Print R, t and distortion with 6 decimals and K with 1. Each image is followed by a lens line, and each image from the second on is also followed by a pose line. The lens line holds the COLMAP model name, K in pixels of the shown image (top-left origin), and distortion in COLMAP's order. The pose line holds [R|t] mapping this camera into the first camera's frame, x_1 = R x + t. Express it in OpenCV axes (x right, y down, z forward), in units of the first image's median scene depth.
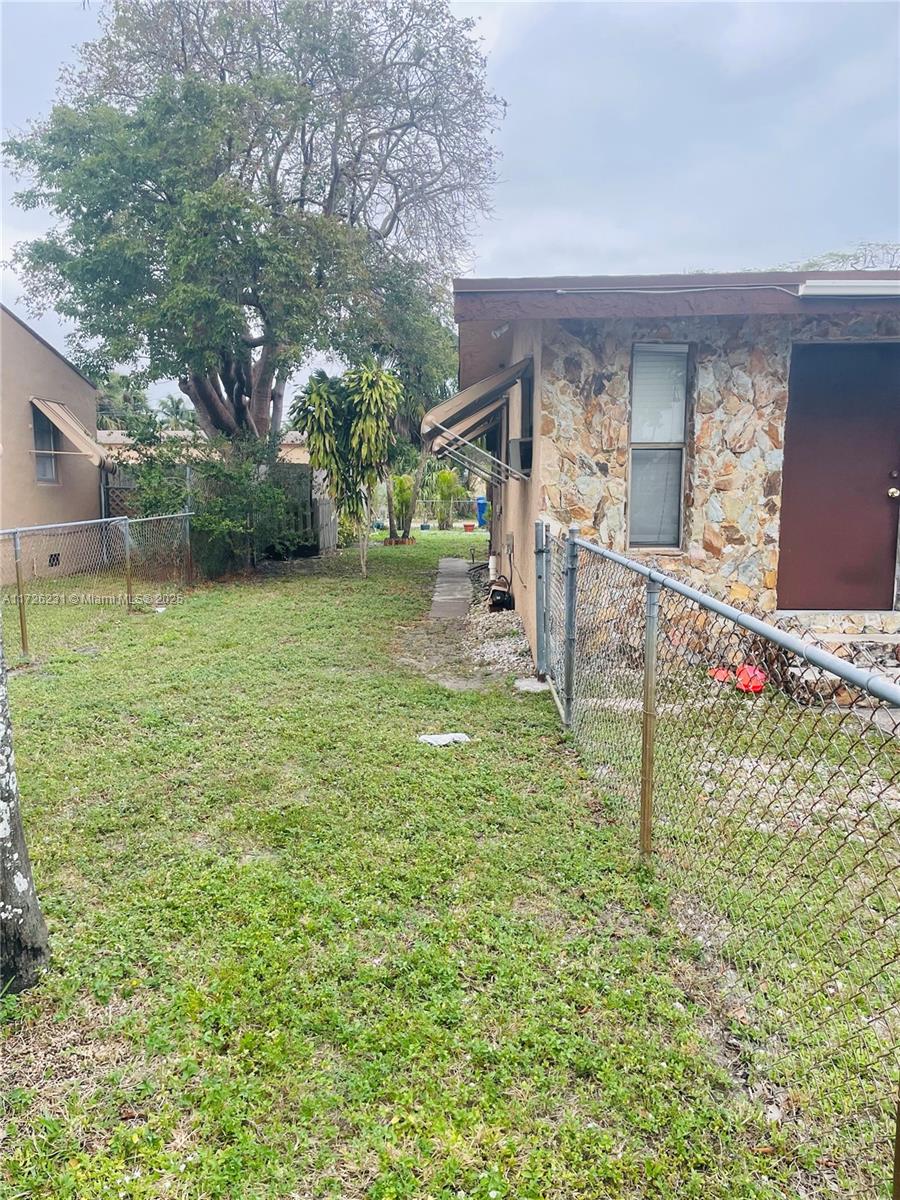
lens RADIAL K [[901.3, 0, 443.1], [0, 901.3, 600.4], [0, 0, 1]] dist [0.076812, -0.011763]
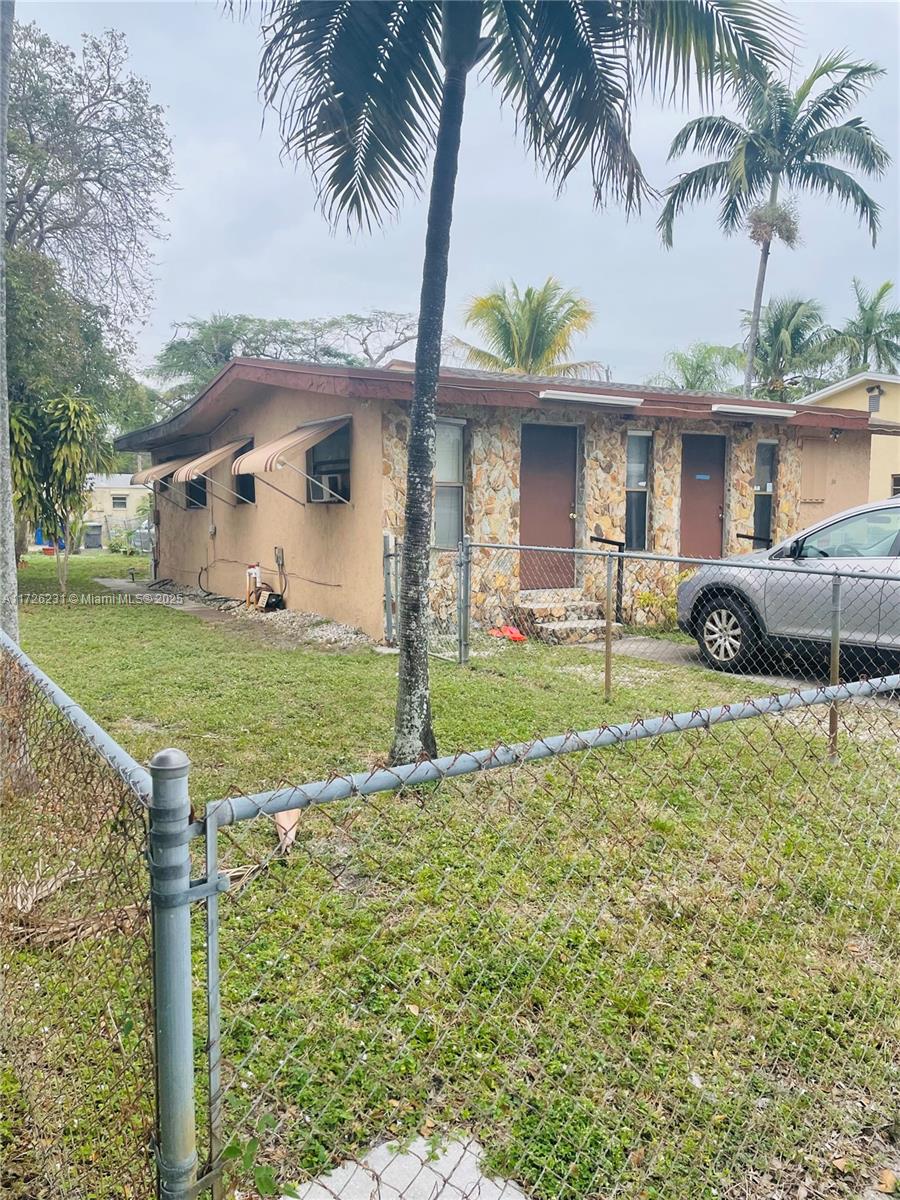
lens RADIAL K [[901.3, 0, 449.0], [0, 901.3, 594.8], [0, 0, 1]] dist [0.076812, -0.011763]
pose [[0.855880, -0.045456, 0.515173, -0.545772], [0.062376, 0.997931, -0.015576, 0.035656], [-0.513399, 0.045466, 0.856945, -0.273435]]
